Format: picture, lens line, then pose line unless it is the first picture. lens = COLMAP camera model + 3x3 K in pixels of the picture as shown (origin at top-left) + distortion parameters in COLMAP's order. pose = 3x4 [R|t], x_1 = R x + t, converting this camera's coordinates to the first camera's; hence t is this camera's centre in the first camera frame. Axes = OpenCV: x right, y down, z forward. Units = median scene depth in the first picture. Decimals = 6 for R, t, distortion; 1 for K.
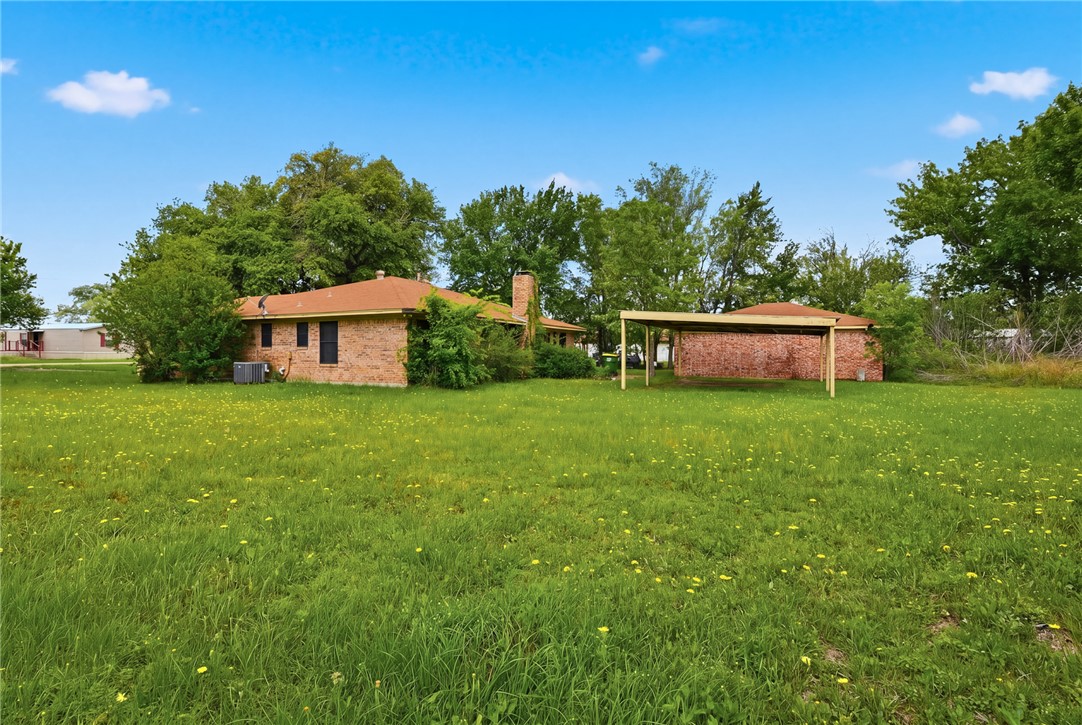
lens RADIAL K [[462.3, 0, 547.5], [0, 462.3, 355.8], [0, 0, 1]] dist [0.000798, -0.000464]
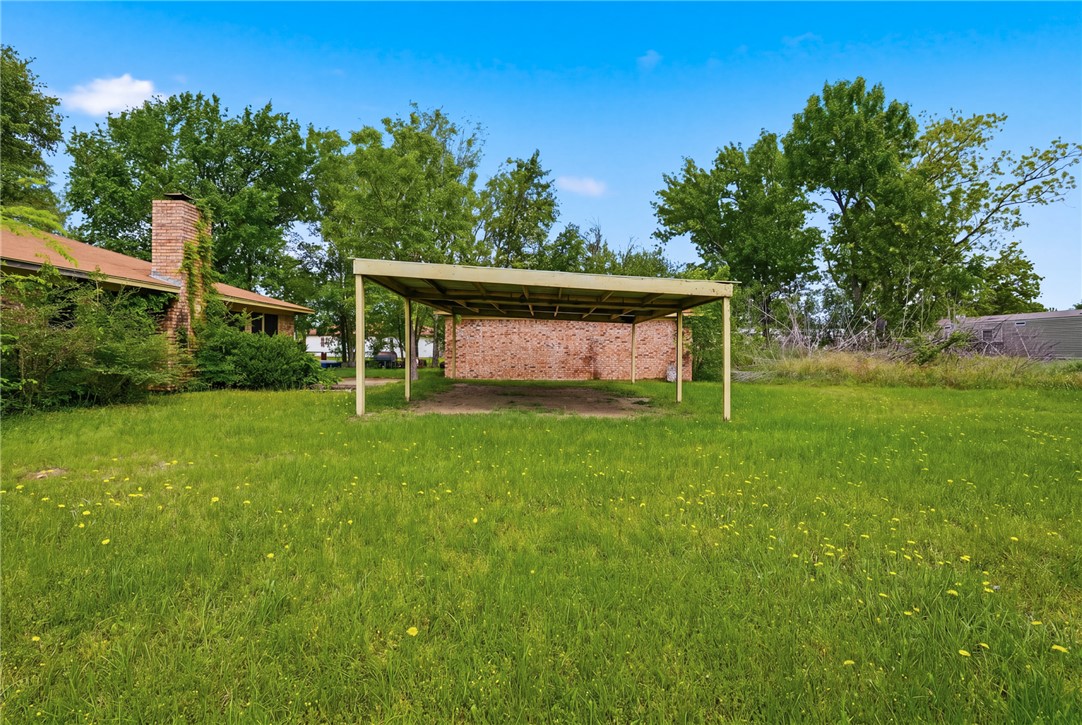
lens RADIAL K [[521.3, 0, 541.0], [0, 521.3, 362.5], [0, 0, 1]] dist [-0.025197, -0.000164]
pose [[0.893114, -0.010885, 0.449699, 0.028437], [0.002127, 0.999798, 0.019975, 0.001532], [-0.449825, -0.016883, 0.892957, 0.134323]]
